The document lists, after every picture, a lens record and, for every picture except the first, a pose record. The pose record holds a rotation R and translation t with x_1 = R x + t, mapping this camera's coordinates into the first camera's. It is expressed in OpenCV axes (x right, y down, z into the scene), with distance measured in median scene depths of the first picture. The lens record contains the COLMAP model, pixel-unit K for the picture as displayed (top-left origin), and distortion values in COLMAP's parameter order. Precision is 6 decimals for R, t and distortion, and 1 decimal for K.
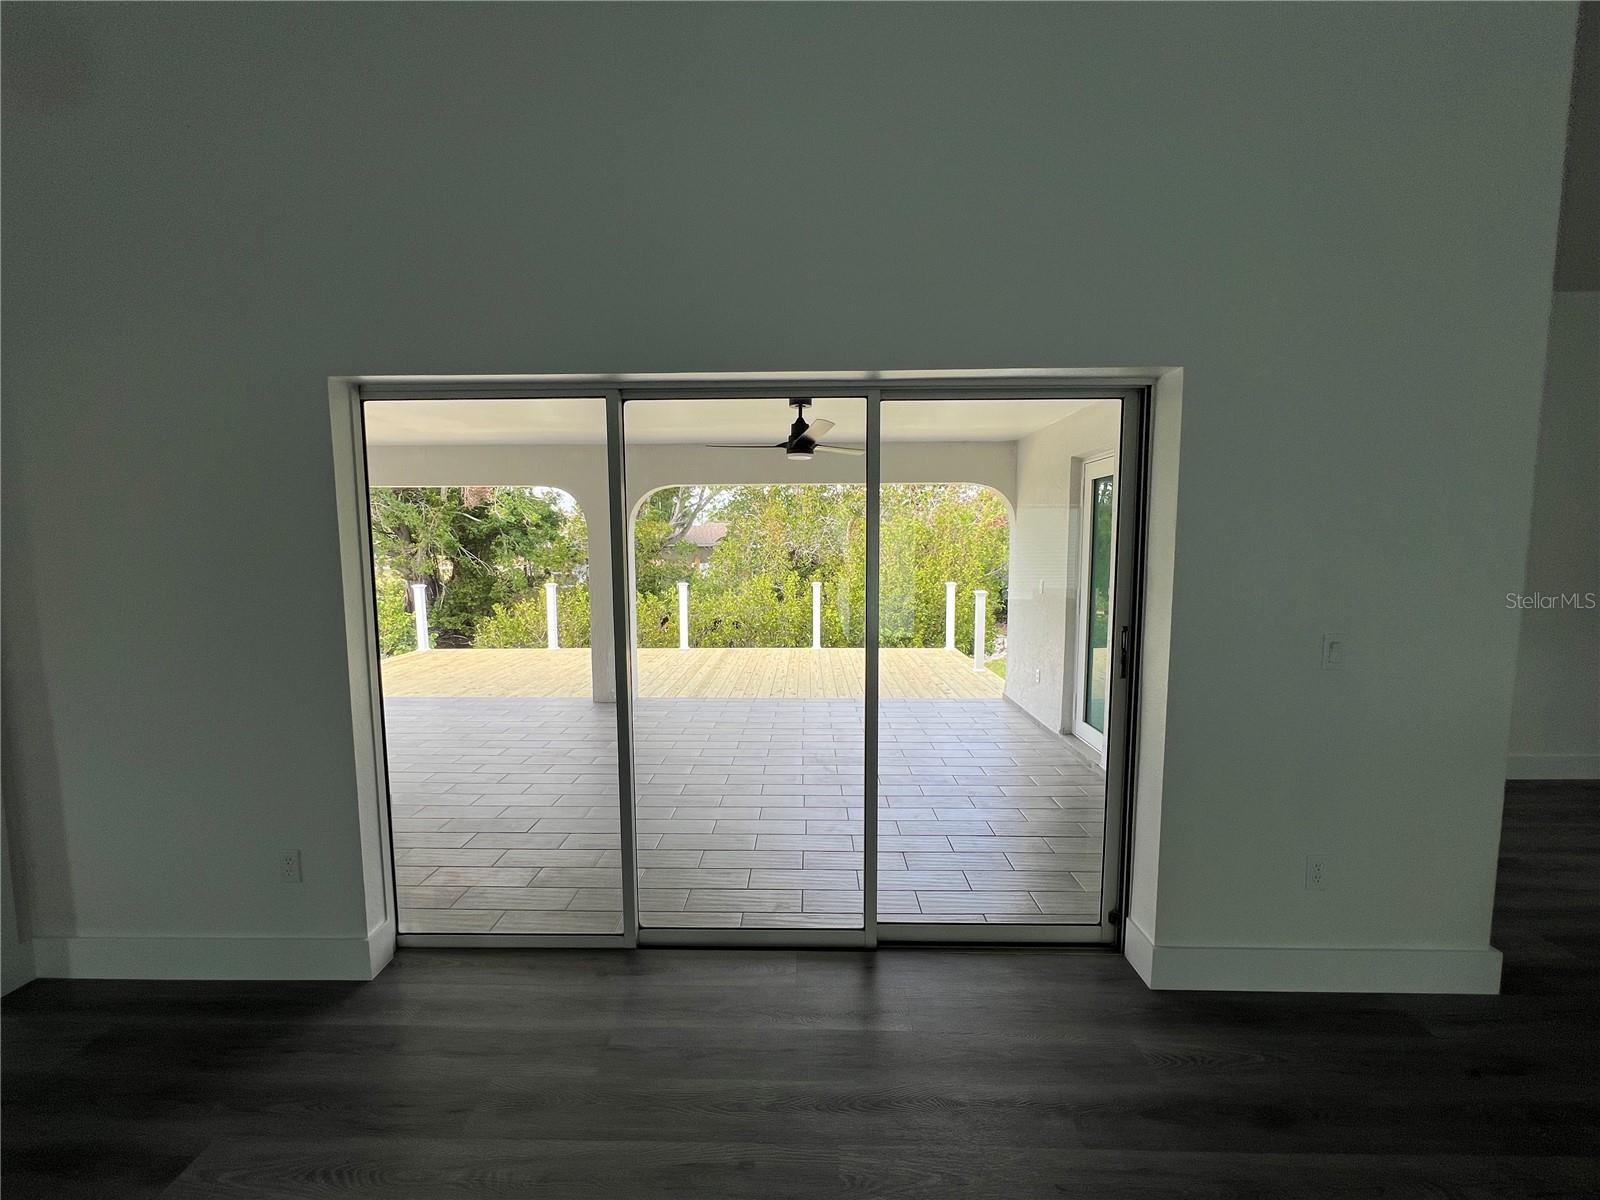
lens RADIAL K [[642.5, 0, 800.0], [0, 642.5, 600.0], [0, 0, 1]] dist [-0.002811, -0.000237]
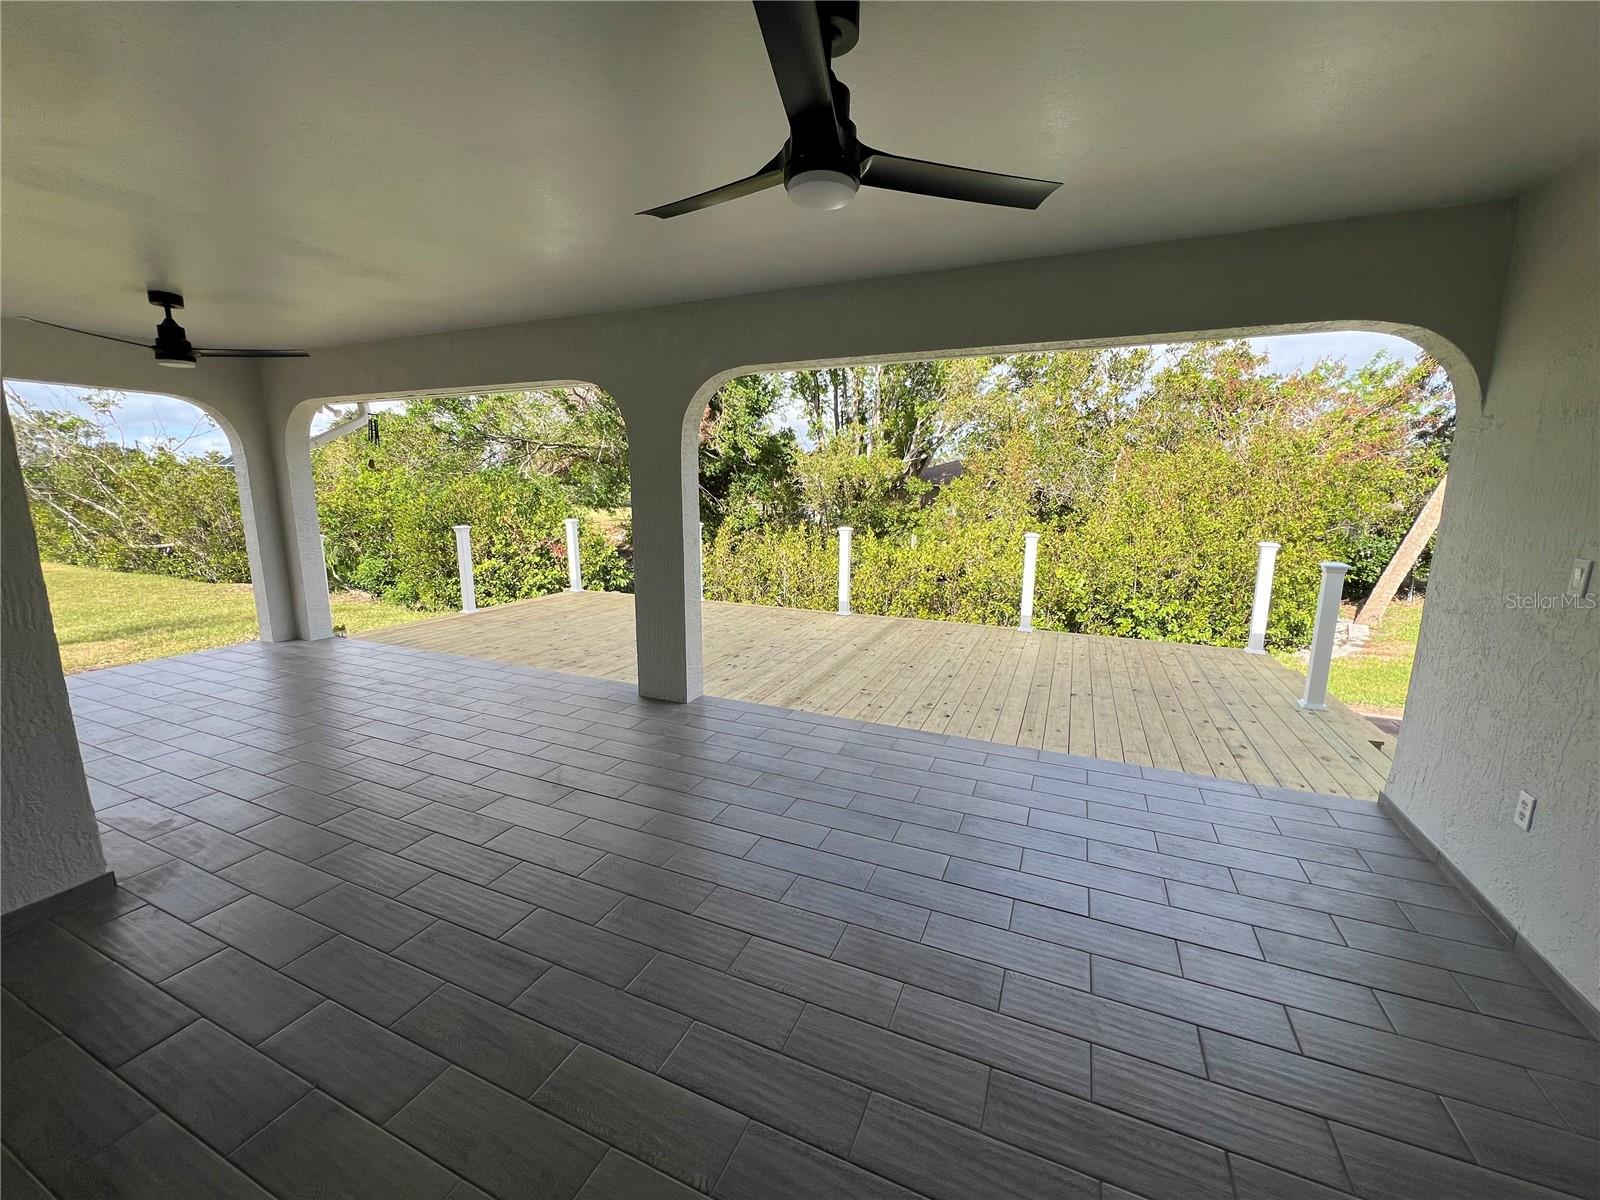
lens RADIAL K [[642.5, 0, 800.0], [0, 642.5, 600.0], [0, 0, 1]] dist [-0.002811, -0.000237]
pose [[0.923508, 0.081977, -0.374716, 0.099088], [-0.047508, 0.993819, 0.100333, -0.022921], [0.380625, -0.074857, 0.921695, 0.461257]]
